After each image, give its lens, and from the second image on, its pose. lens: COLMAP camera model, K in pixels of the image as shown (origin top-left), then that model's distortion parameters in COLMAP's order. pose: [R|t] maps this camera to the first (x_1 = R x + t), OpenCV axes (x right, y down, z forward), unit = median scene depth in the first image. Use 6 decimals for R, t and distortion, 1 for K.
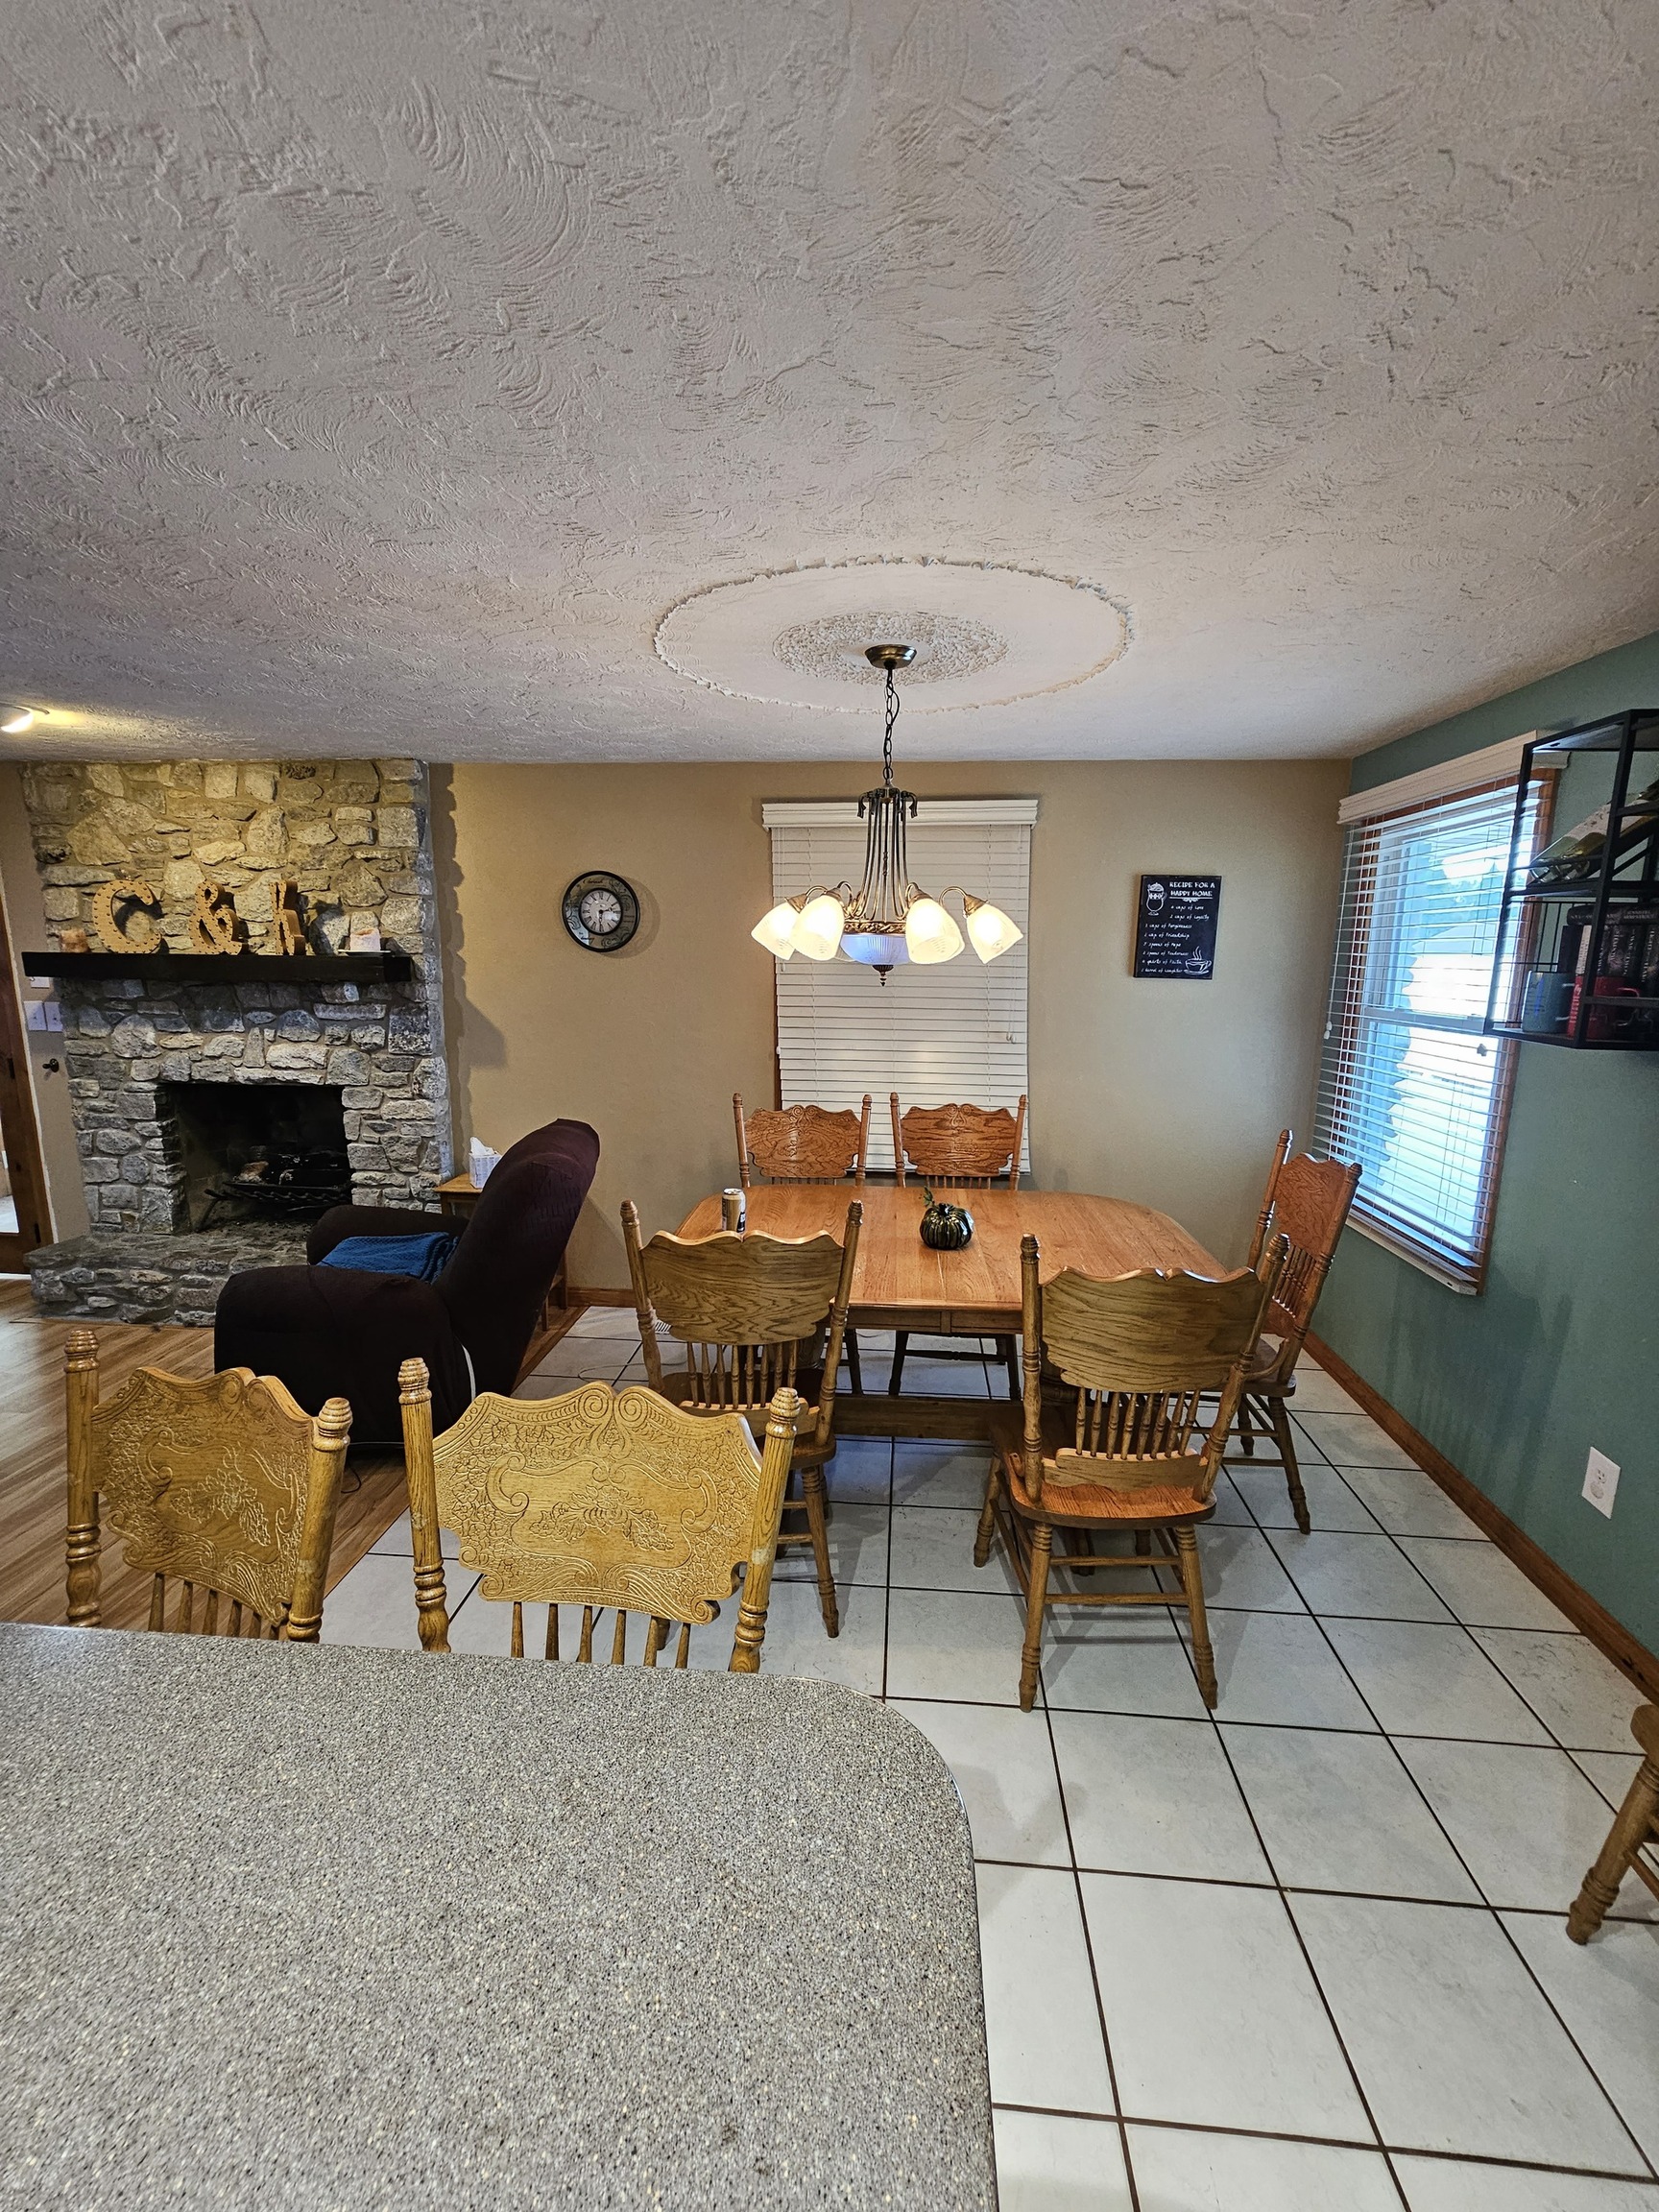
lens RADIAL K [[898.1, 0, 833.5], [0, 898.1, 1120.1], [0, 0, 1]] dist [-0.010229, 0.004114]
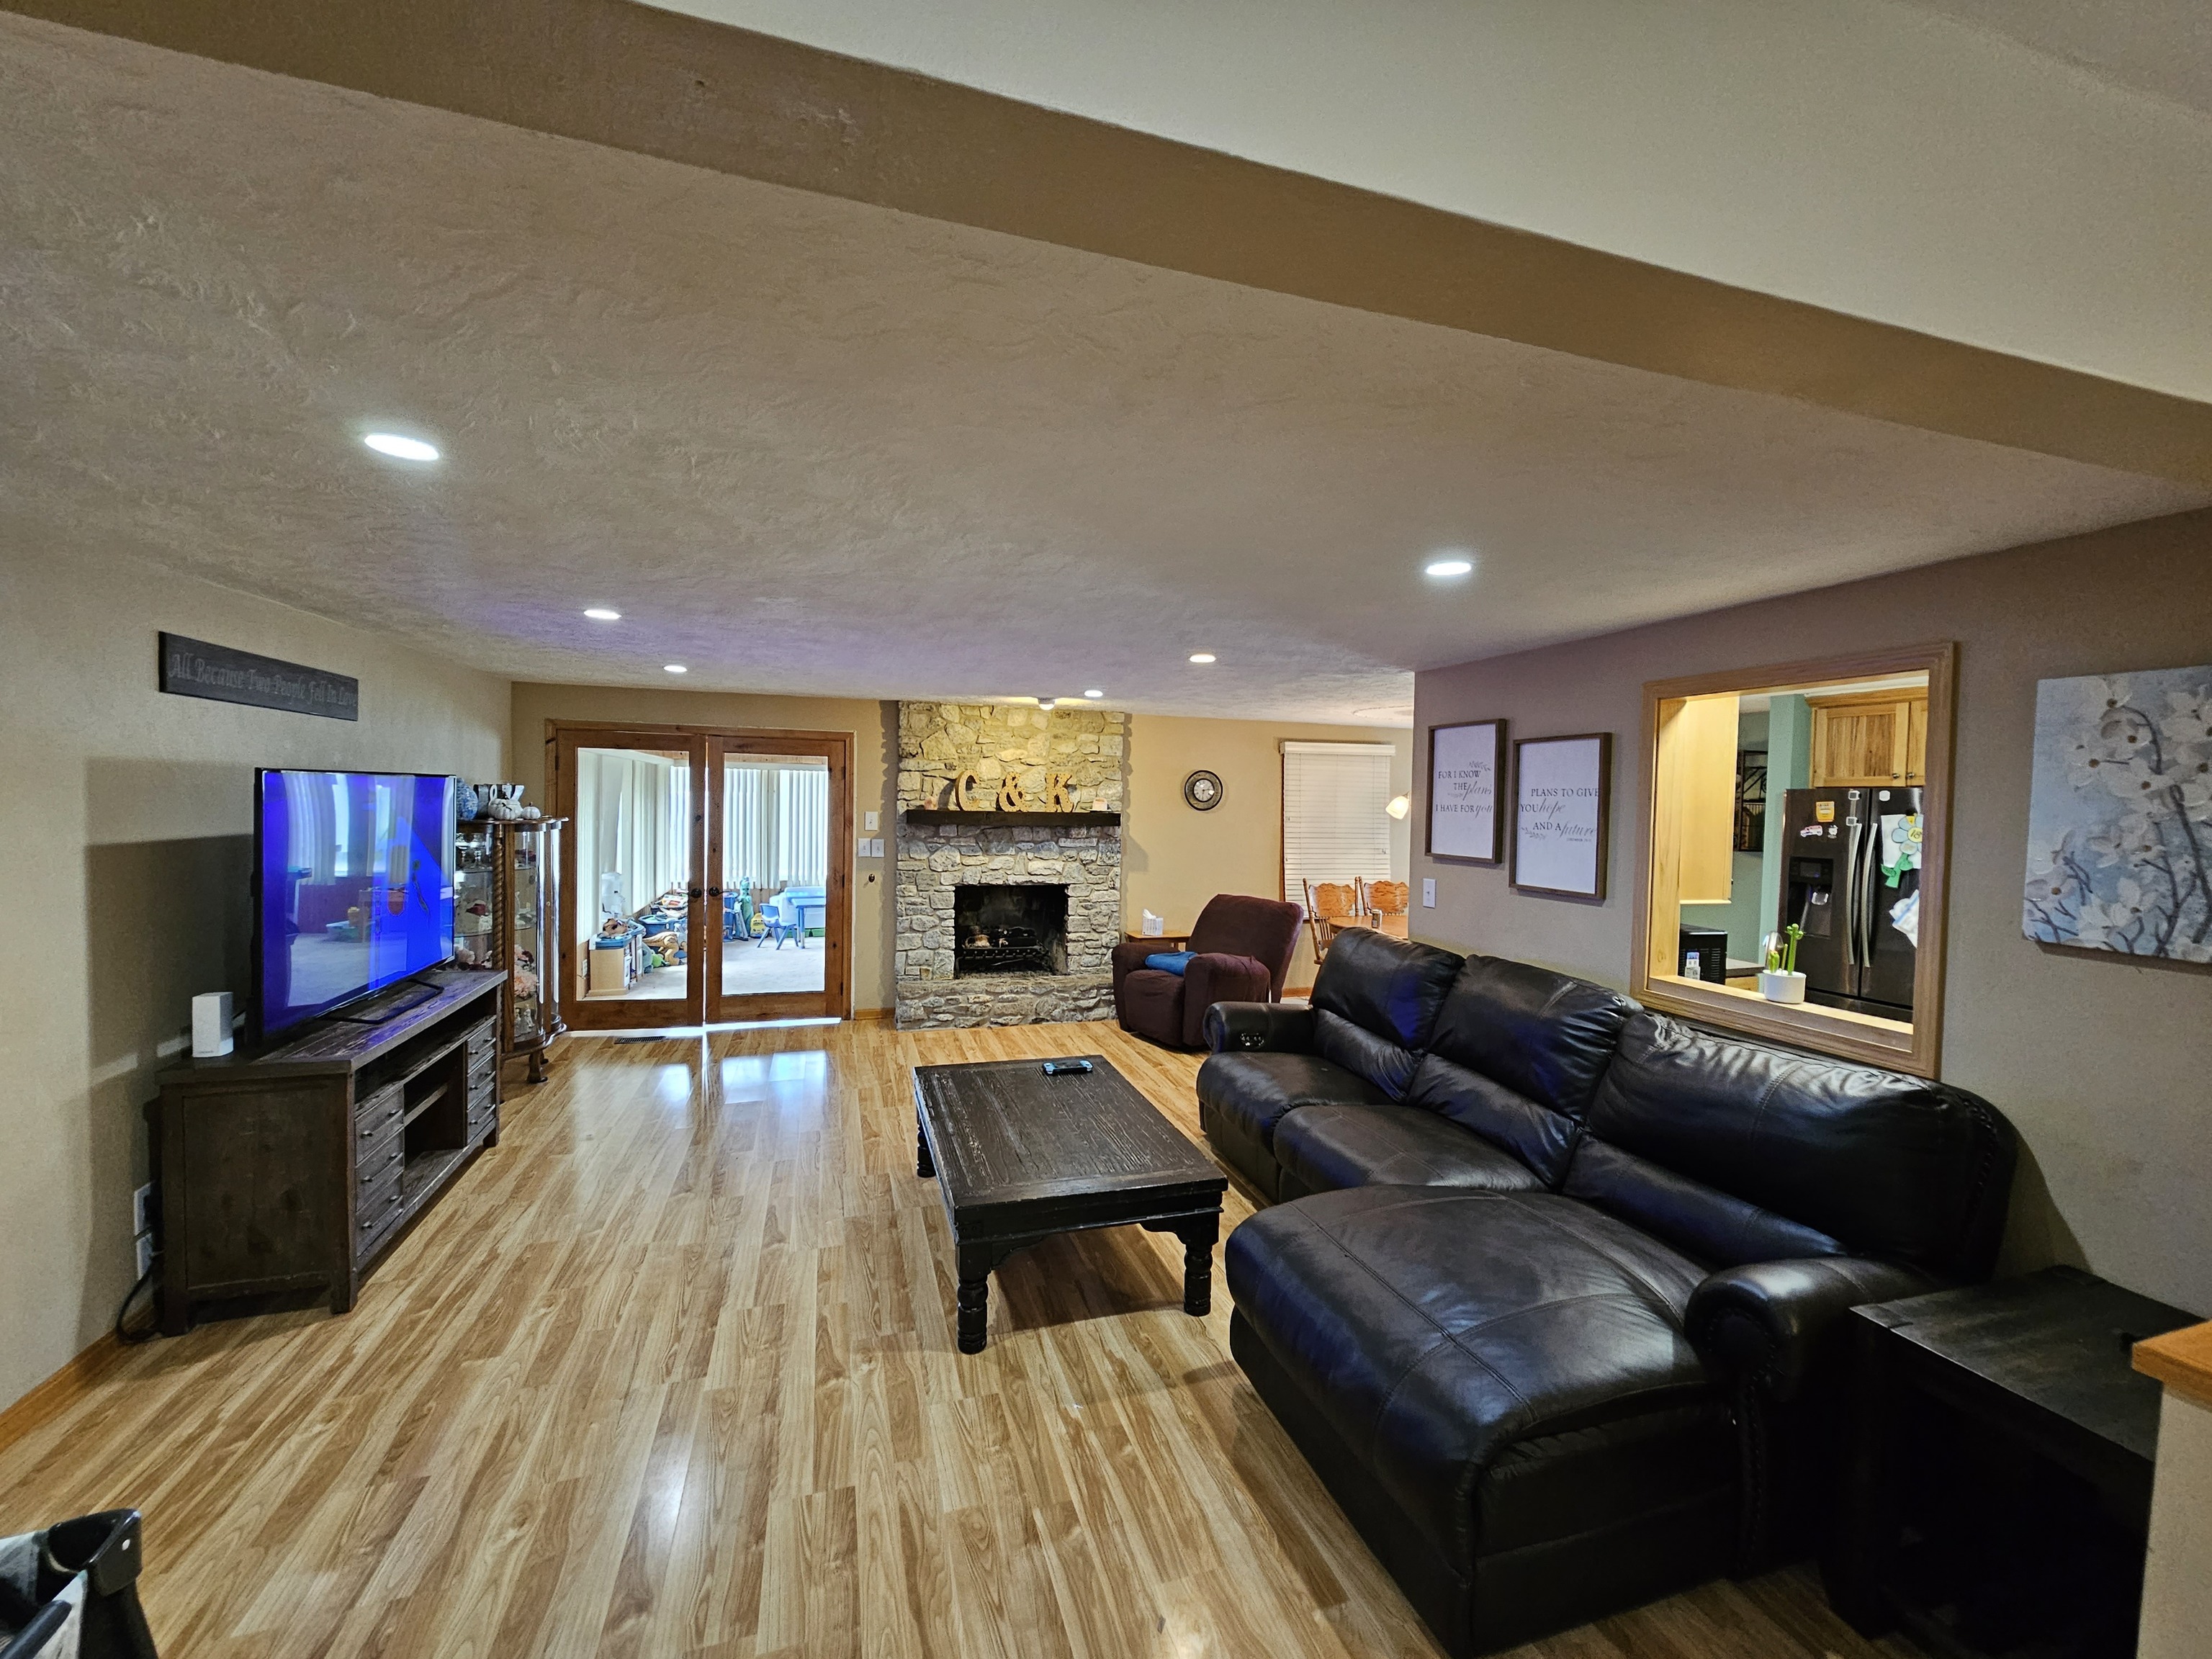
lens RADIAL K [[911.3, 0, 1113.2], [0, 911.3, 821.1], [0, 0, 1]] dist [-0.000668, 0.000349]
pose [[0.924140, -0.002369, 0.382047, -1.194270], [0.059471, 0.988684, -0.137725, 0.095702], [-0.377398, 0.149997, 0.913823, -0.727828]]
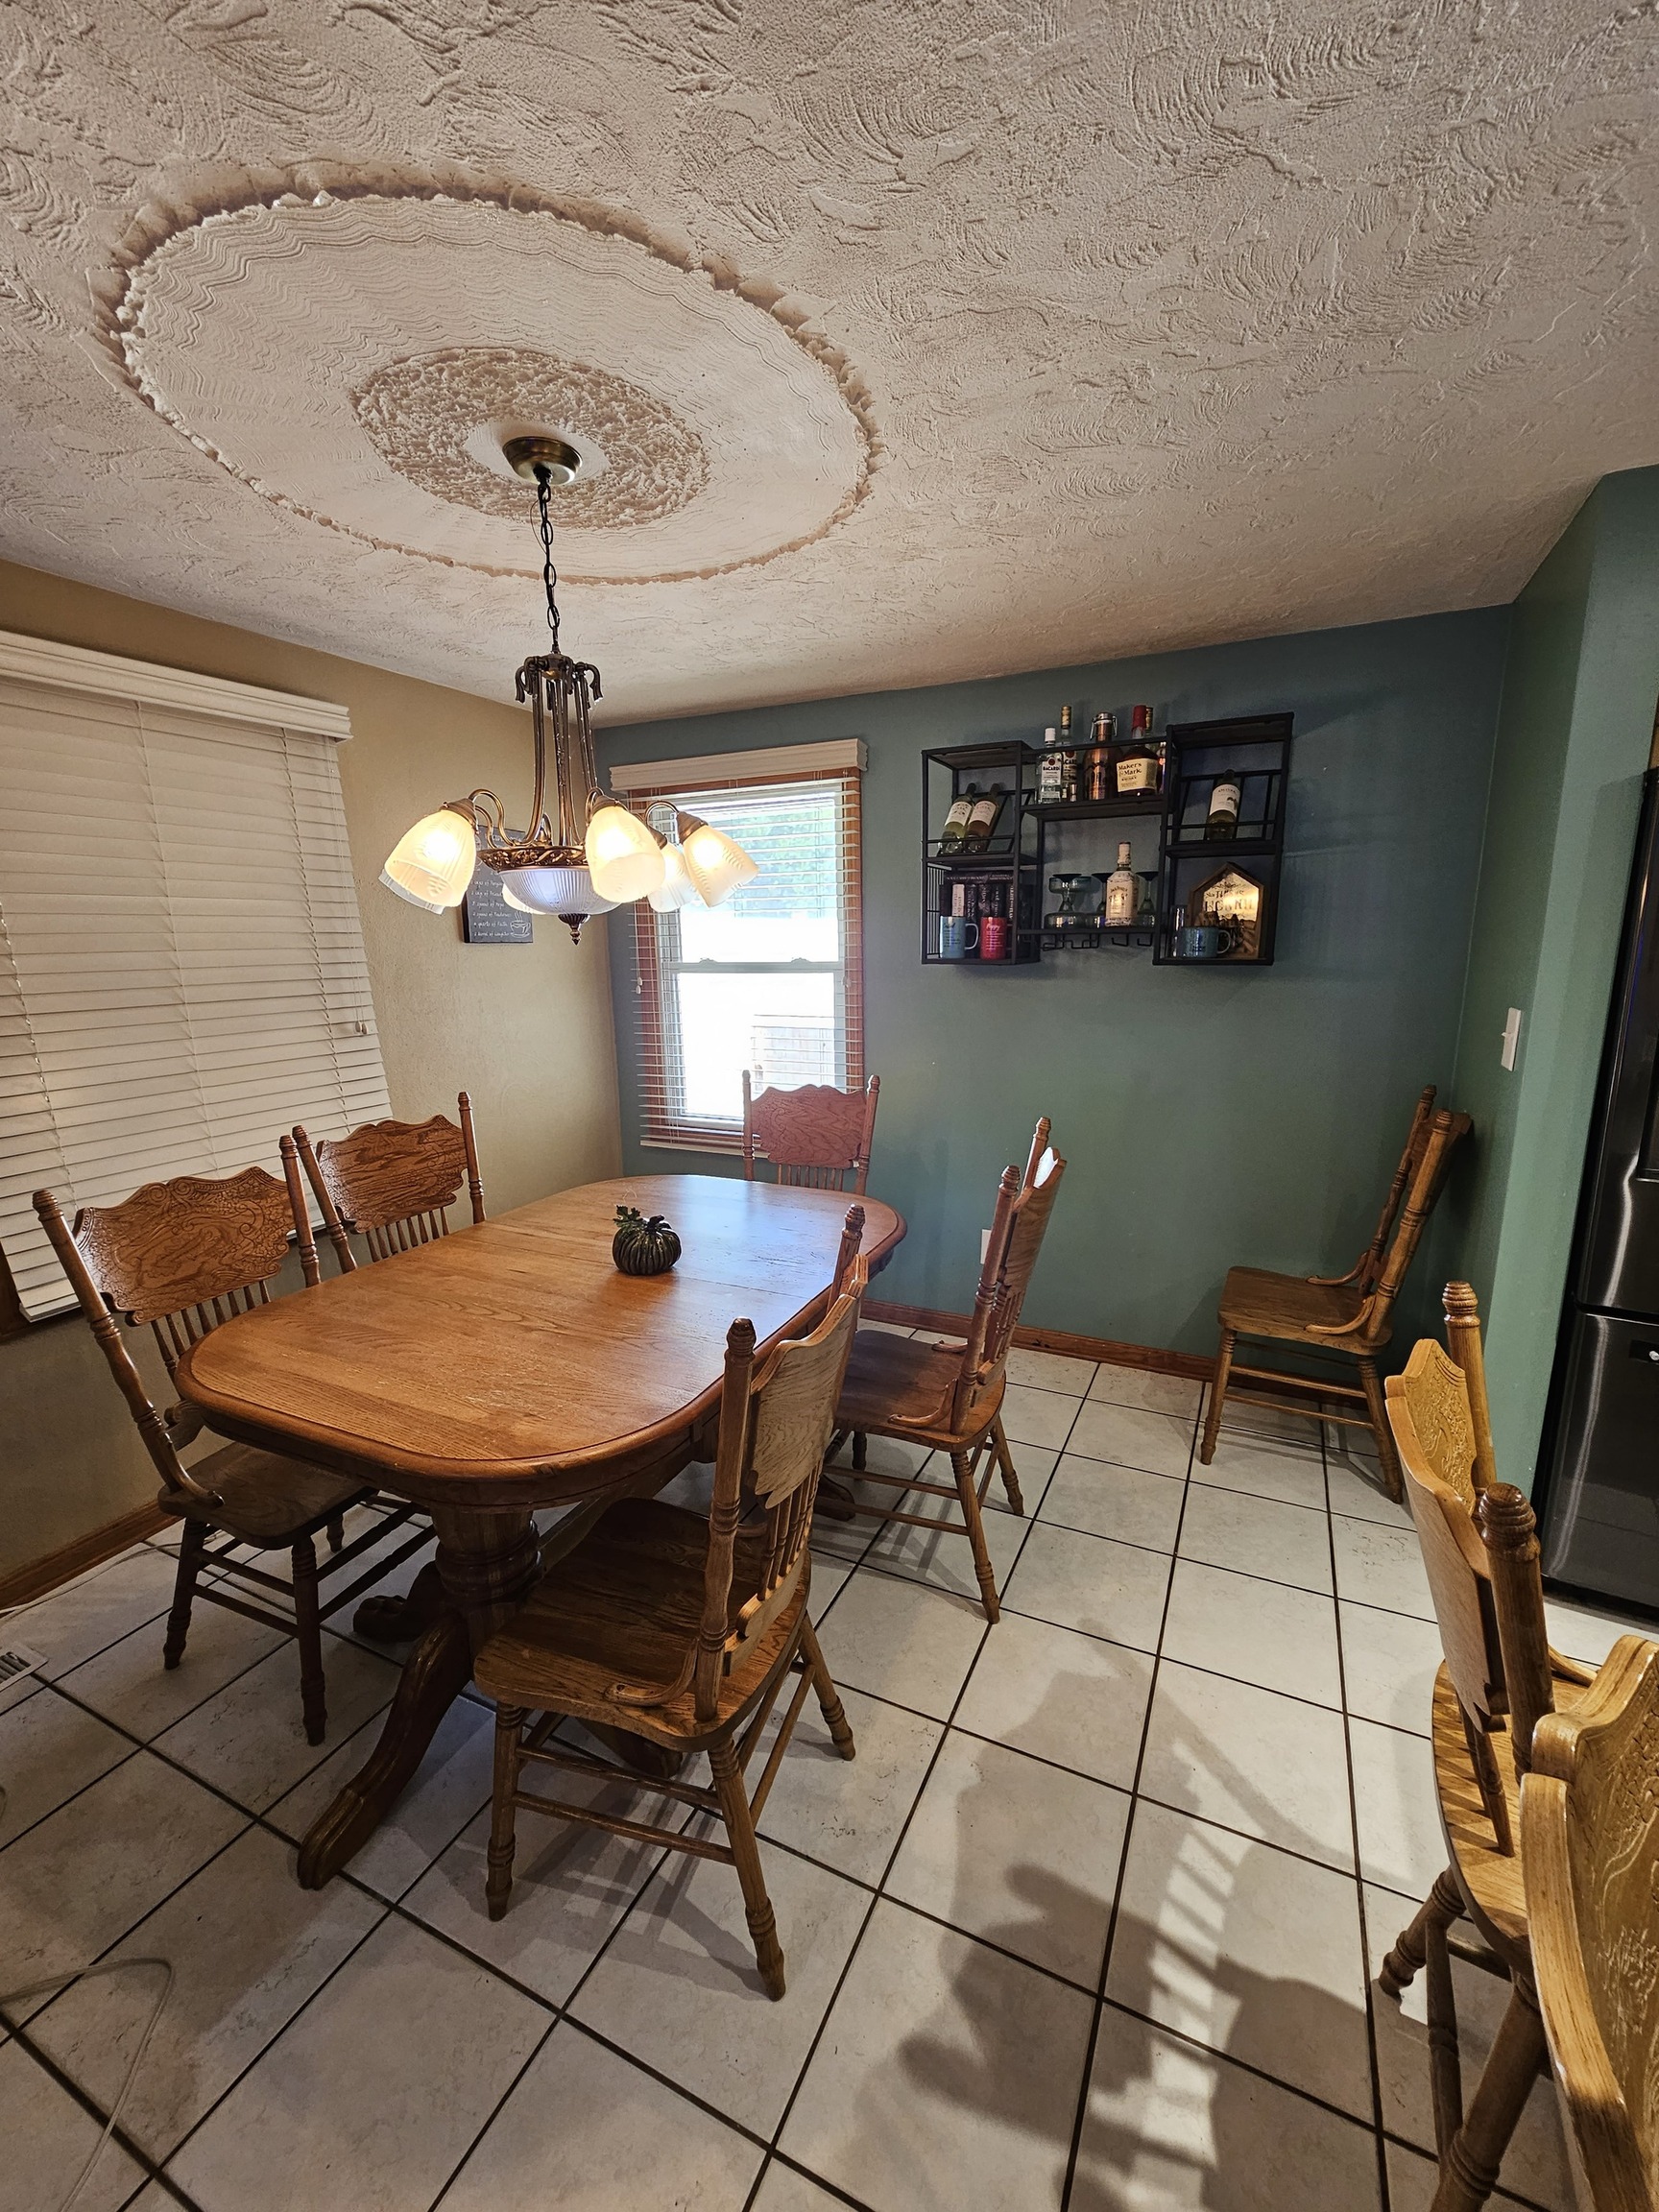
lens RADIAL K [[911.3, 0, 809.5], [0, 911.3, 1127.3], [0, 0, 1]] dist [-0.000668, 0.000349]
pose [[0.362720, -0.209714, 0.907994, -0.364238], [0.189058, 0.970648, 0.148661, -0.052963], [-0.912519, 0.117741, 0.391722, 0.363081]]
